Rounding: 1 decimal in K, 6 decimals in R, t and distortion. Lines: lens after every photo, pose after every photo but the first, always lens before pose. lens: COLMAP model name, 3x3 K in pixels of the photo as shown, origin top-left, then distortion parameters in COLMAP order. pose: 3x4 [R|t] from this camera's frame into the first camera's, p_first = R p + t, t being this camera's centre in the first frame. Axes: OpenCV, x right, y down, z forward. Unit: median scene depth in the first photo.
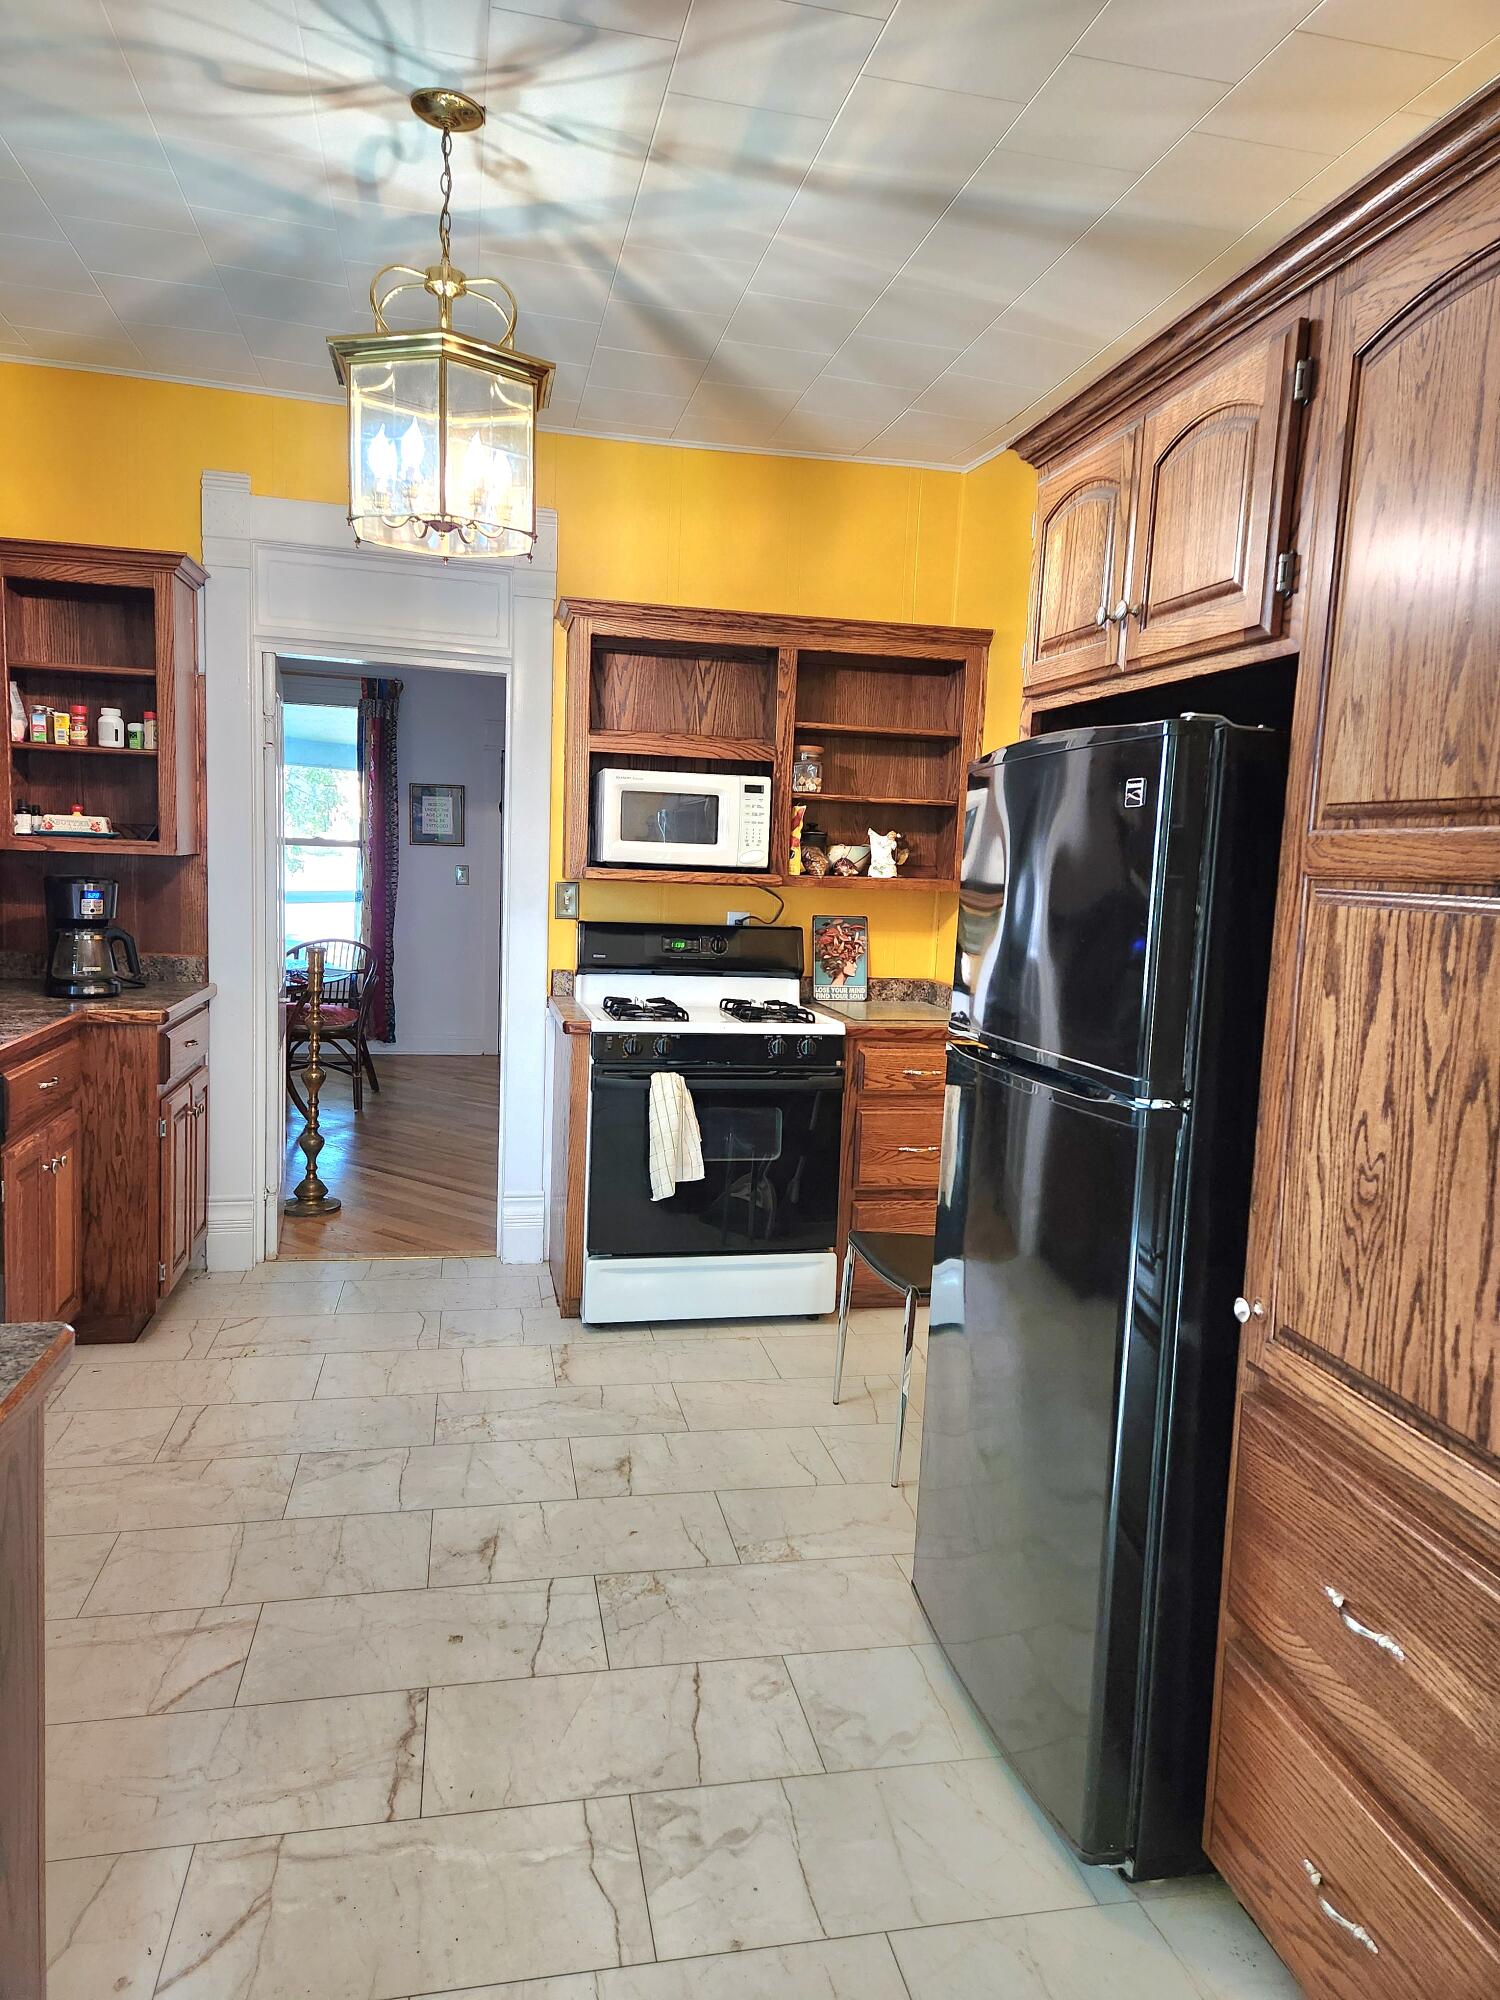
lens RADIAL K [[1337.3, 0, 755.6], [0, 1337.3, 1004.1], [0, 0, 1]] dist [0.005693, 0.000294]
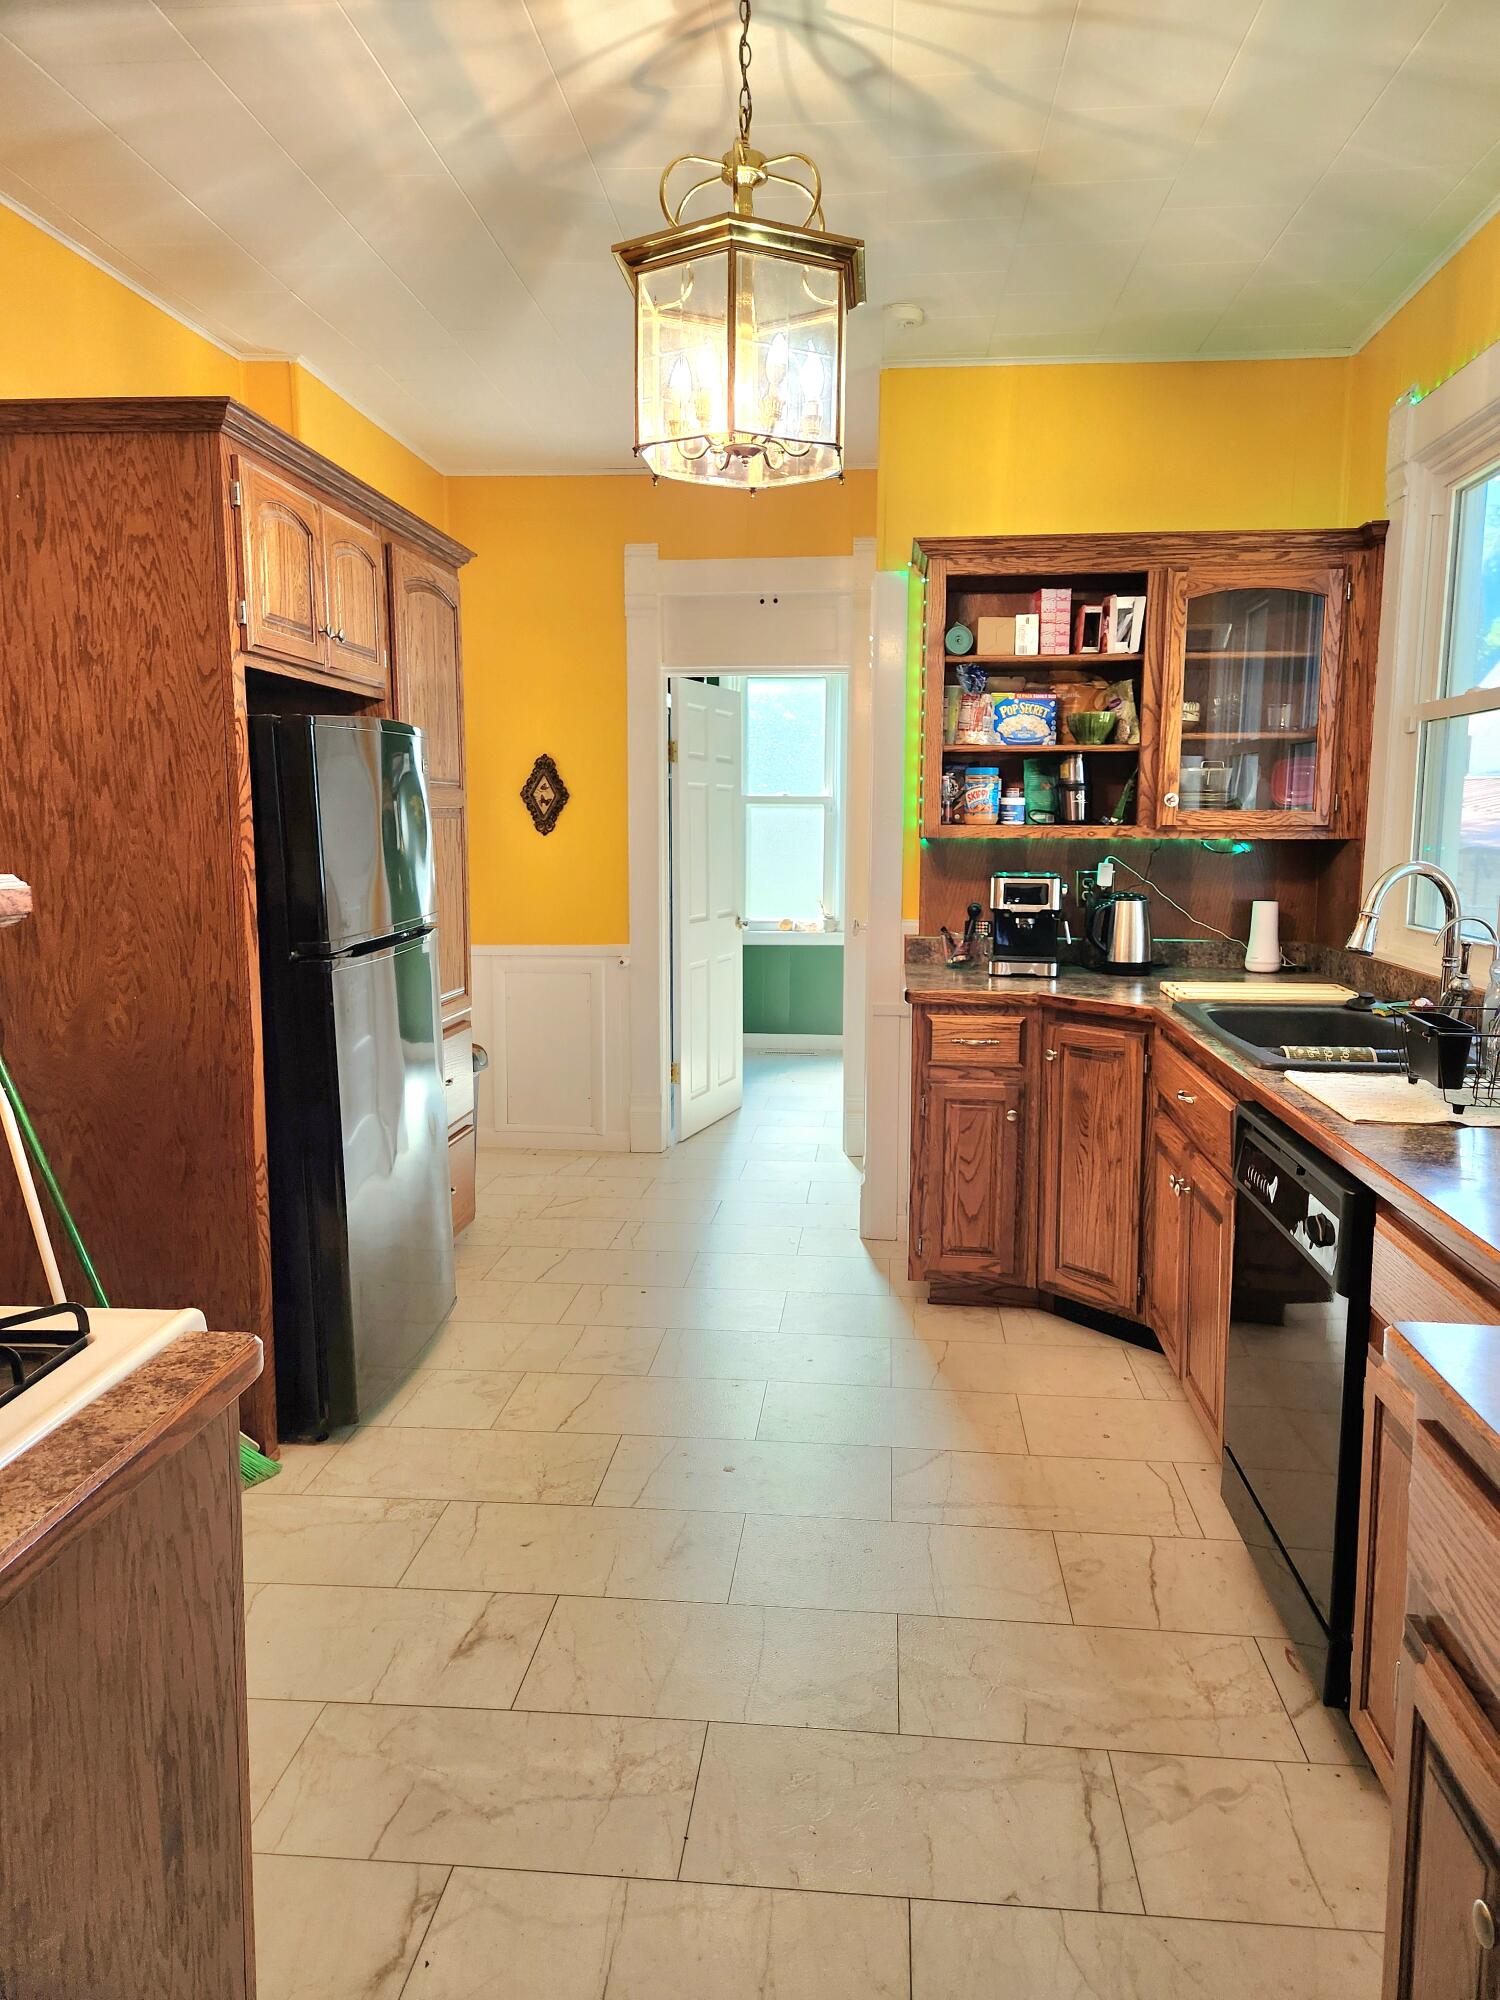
lens RADIAL K [[1337.3, 0, 753.7], [0, 1337.3, 998.3], [0, 0, 1]] dist [0.005693, 0.000294]
pose [[-0.953260, -0.087674, 0.289152, -0.498016], [-0.011486, 0.966799, 0.255279, -0.219506], [-0.301934, 0.240026, -0.922618, 1.793953]]
